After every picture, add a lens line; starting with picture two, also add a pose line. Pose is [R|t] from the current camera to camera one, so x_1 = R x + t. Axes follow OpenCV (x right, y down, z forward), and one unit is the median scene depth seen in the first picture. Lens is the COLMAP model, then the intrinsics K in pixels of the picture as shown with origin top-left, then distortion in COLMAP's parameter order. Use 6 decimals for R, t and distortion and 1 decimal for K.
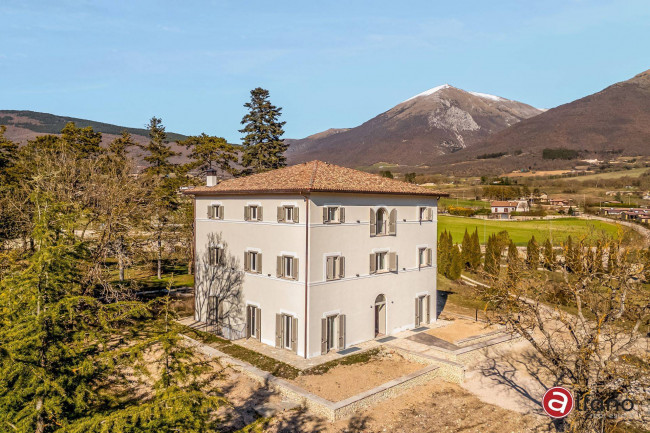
lens RADIAL K [[480.3, 0, 324.3], [0, 480.3, 213.8], [0, 0, 1]] dist [0.061836, -0.037407]
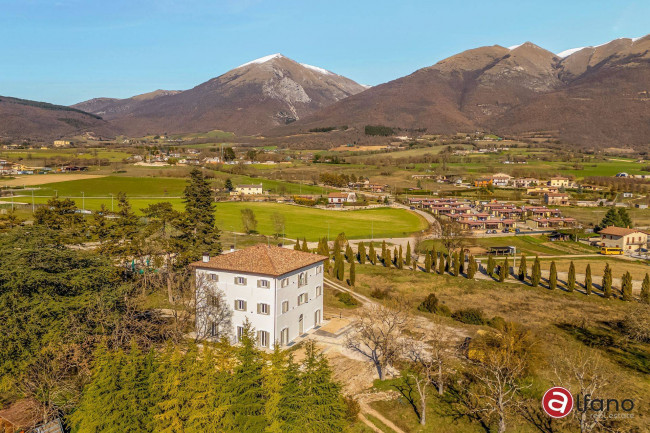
lens RADIAL K [[480.3, 0, 327.4], [0, 480.3, 216.1], [0, 0, 1]] dist [0.061836, -0.037407]
pose [[0.940837, -0.026561, 0.337818, -0.008084], [0.001782, 0.997297, 0.073450, -0.007075], [-0.338856, -0.068502, 0.938341, -0.016560]]
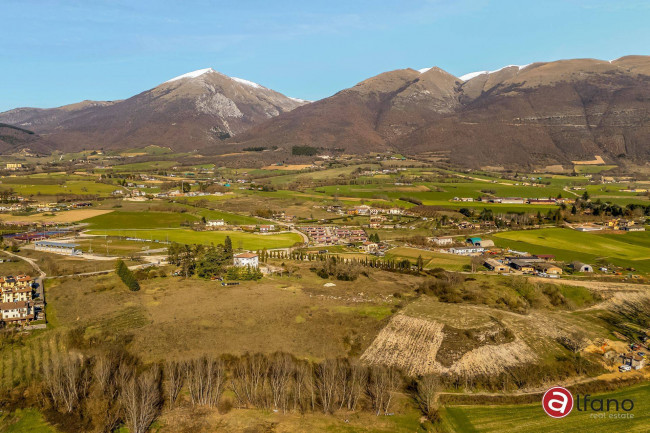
lens RADIAL K [[480.3, 0, 325.5], [0, 480.3, 222.7], [0, 0, 1]] dist [0.061836, -0.037407]
pose [[0.887360, -0.049759, 0.458384, -0.057699], [0.015320, 0.996793, 0.078547, -0.027851], [-0.460822, -0.062677, 0.885276, -0.158474]]
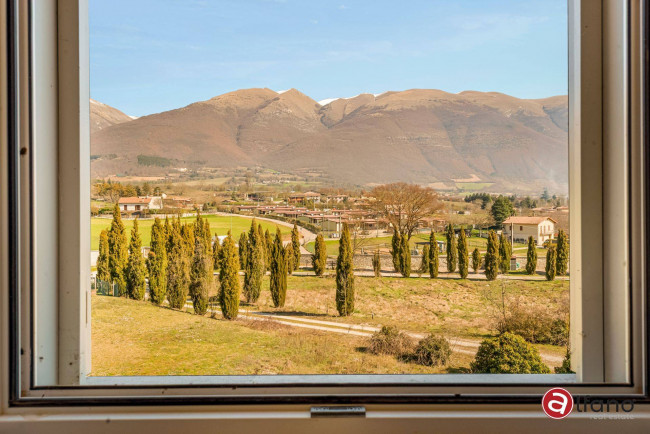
lens RADIAL K [[480.3, 0, 324.5], [0, 480.3, 219.0], [0, 0, 1]] dist [0.061836, -0.037407]
pose [[0.698774, -0.020315, 0.715054, 0.000401], [0.022692, 0.999723, 0.006227, 0.001555], [-0.714982, 0.011874, 0.699042, 0.022827]]
